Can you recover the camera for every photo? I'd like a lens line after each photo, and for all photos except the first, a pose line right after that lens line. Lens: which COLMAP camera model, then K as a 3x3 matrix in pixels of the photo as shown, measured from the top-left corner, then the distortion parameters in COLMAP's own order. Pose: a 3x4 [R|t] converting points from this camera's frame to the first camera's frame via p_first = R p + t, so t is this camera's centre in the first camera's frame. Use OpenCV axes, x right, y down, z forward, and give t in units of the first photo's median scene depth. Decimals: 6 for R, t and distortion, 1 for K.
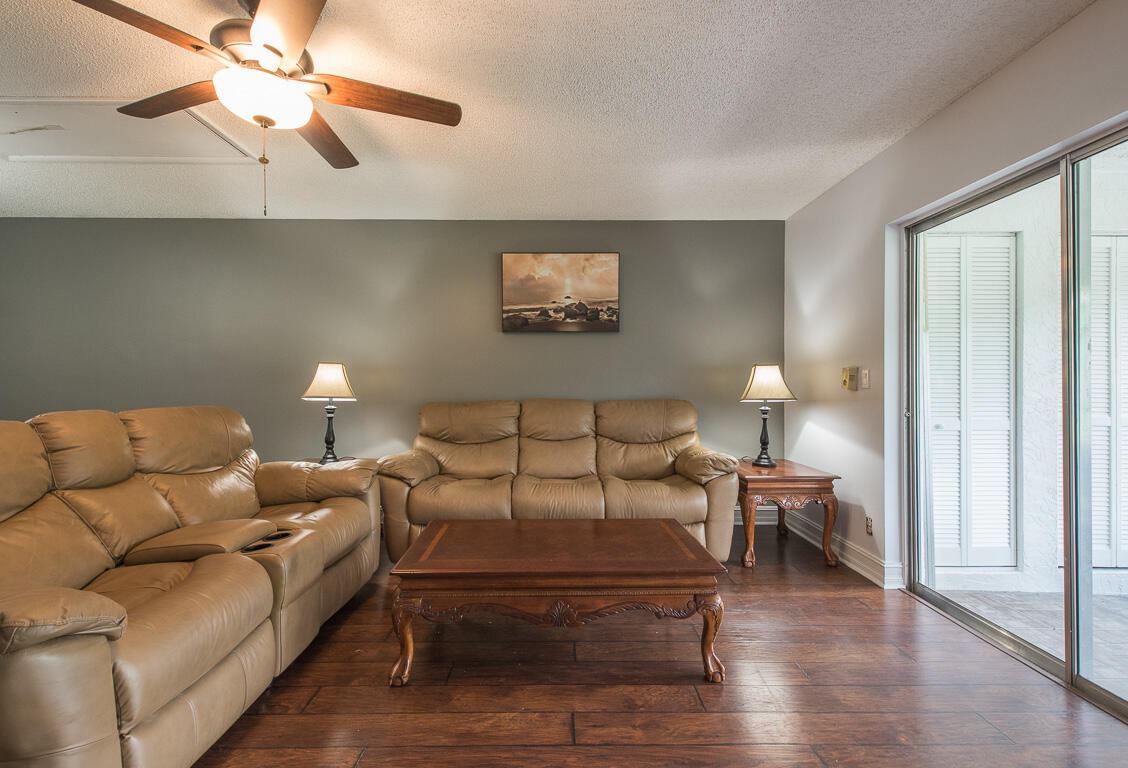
lens RADIAL K [[513.7, 0, 564.0], [0, 513.7, 384.0], [0, 0, 1]] dist [0.026710, -0.007480]
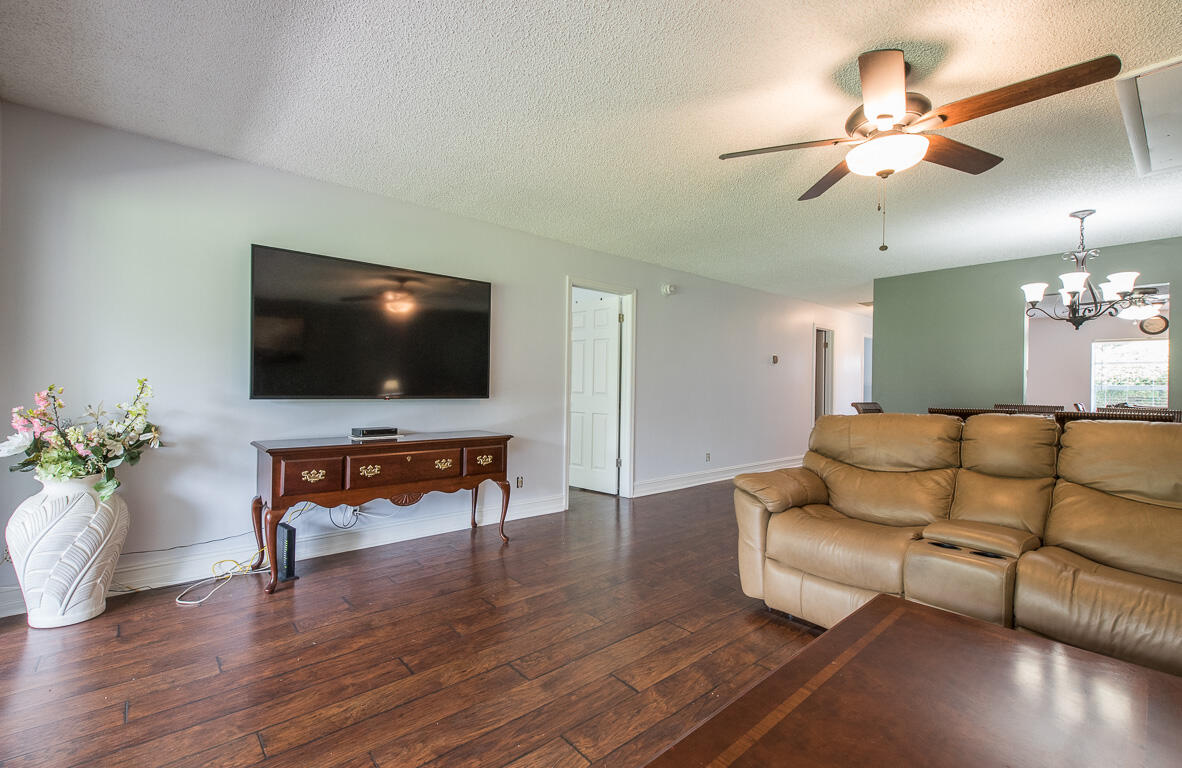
lens RADIAL K [[508.8, 0, 580.9], [0, 508.8, 384.8], [0, 0, 1]] dist [0.022689, -0.000199]
pose [[-0.776935, -0.014106, -0.629423, 0.350716], [-0.013599, 0.999892, -0.005621, 0.001584], [0.629434, 0.004192, -0.777042, 0.722569]]
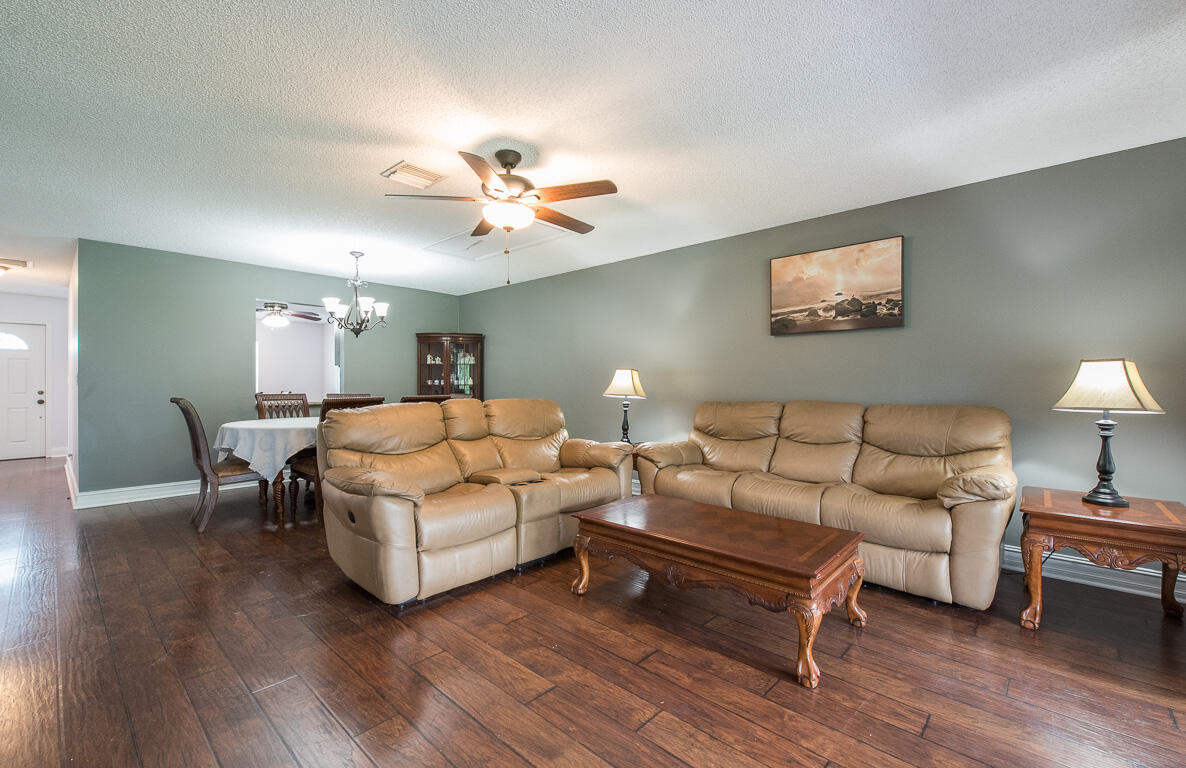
lens RADIAL K [[510.5, 0, 582.9], [0, 510.5, 384.8], [0, 0, 1]] dist [0.022689, -0.000199]
pose [[0.713708, 0.003427, -0.700435, 0.363075], [-0.003888, 0.999992, 0.000930, -0.001167], [0.700433, 0.002059, 0.713716, -0.003124]]
